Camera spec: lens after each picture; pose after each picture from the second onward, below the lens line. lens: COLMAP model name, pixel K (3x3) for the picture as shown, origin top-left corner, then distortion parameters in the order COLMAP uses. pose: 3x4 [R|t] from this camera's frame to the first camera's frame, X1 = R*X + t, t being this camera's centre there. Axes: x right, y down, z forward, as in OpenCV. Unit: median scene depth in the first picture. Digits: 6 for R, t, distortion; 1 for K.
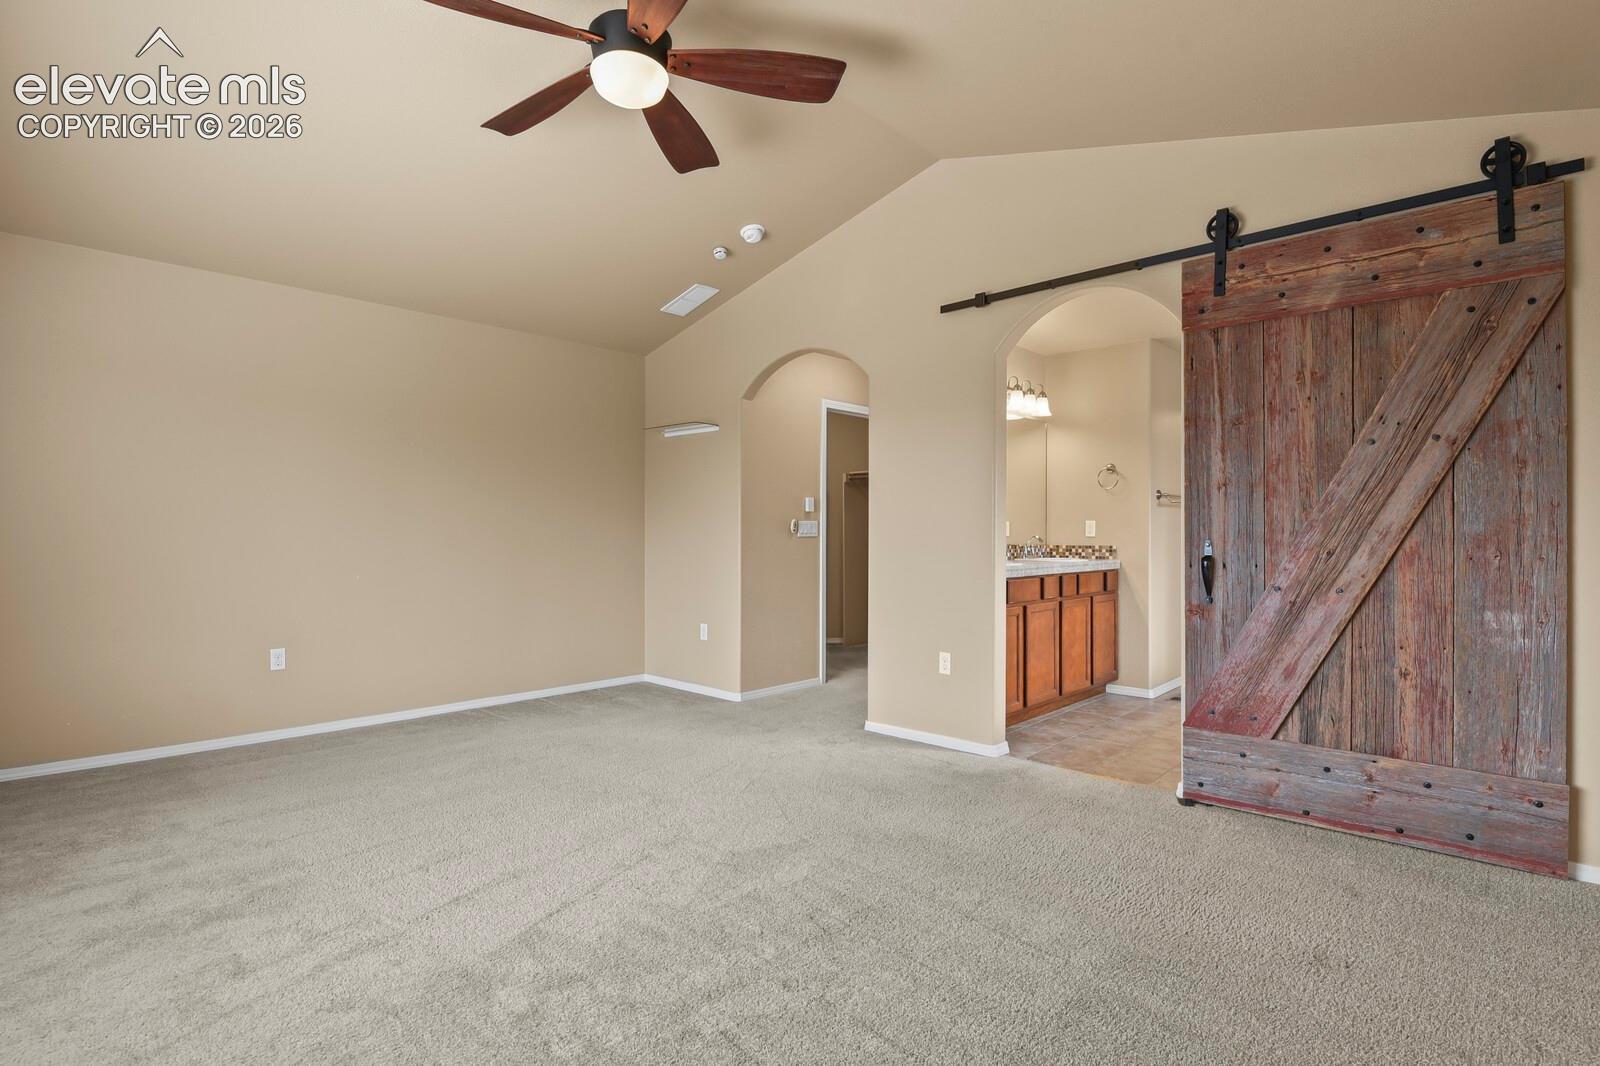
lens RADIAL K [[776.9, 0, 801.2], [0, 776.9, 533.4], [0, 0, 1]] dist [-0.007664, -0.000394]
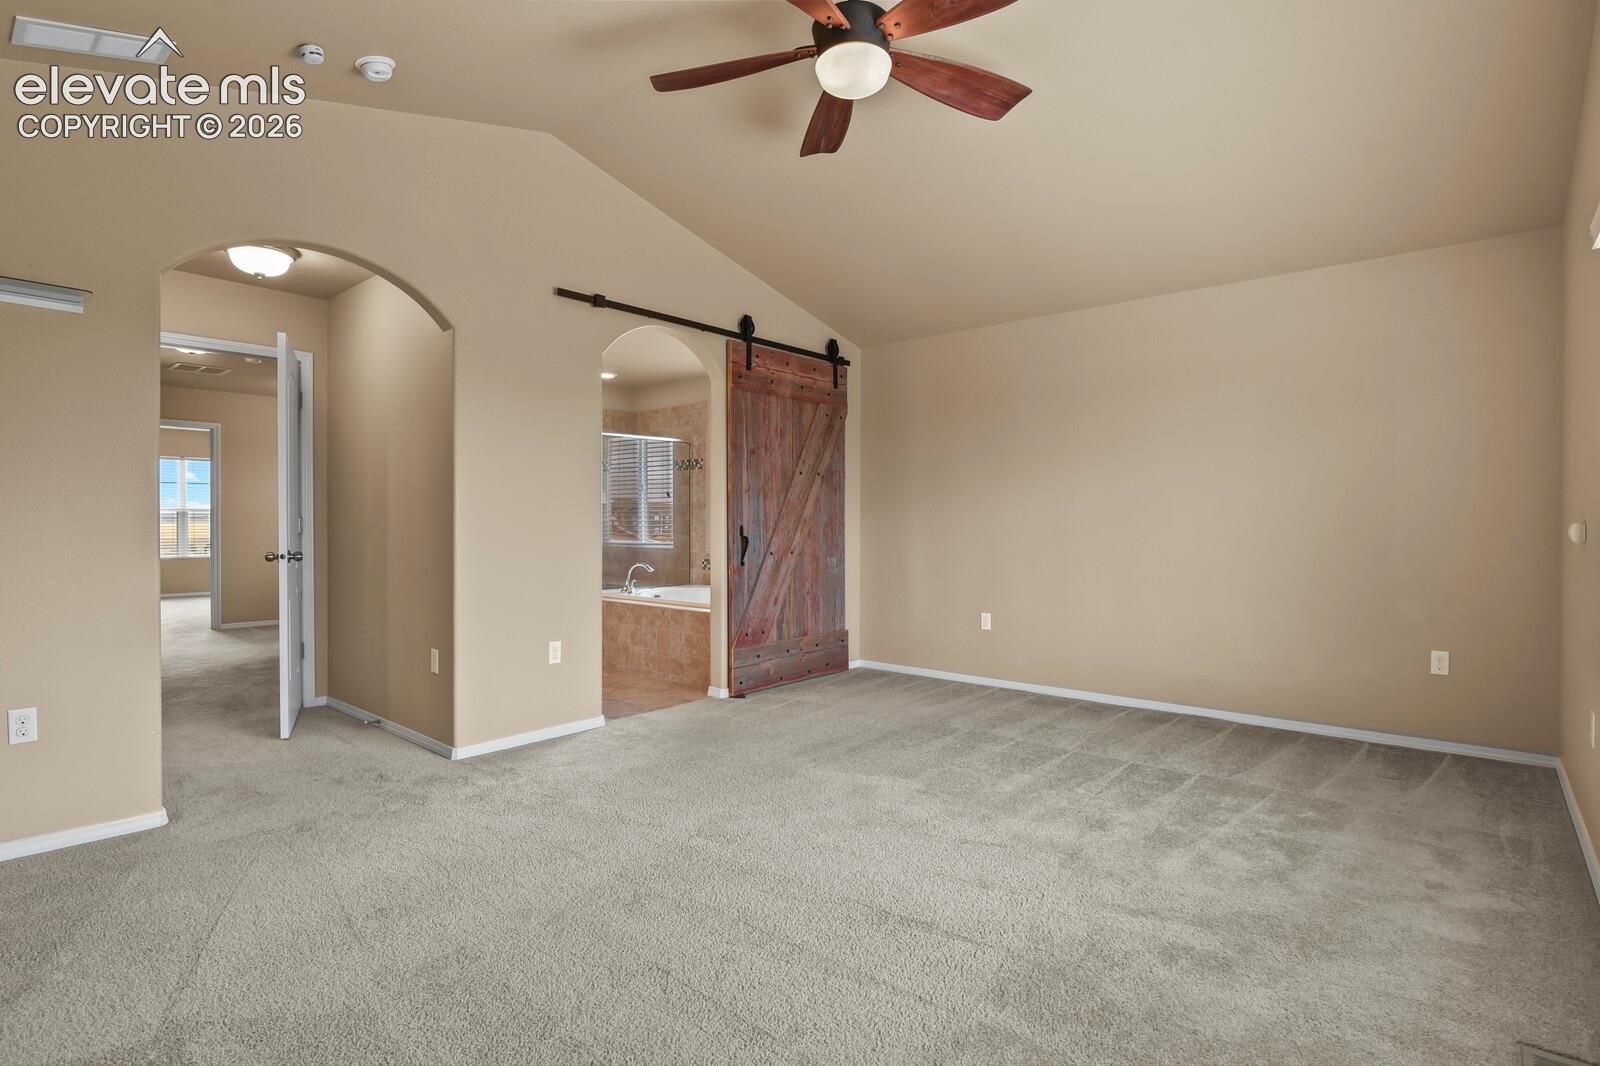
lens RADIAL K [[776.9, 0, 800.9], [0, 776.9, 526.6], [0, 0, 1]] dist [-0.007664, -0.000394]
pose [[-0.021666, -0.008740, 0.999727, -1.105653], [-0.005384, 0.999948, 0.008625, -0.003027], [-0.999751, -0.005196, -0.021712, 0.979298]]
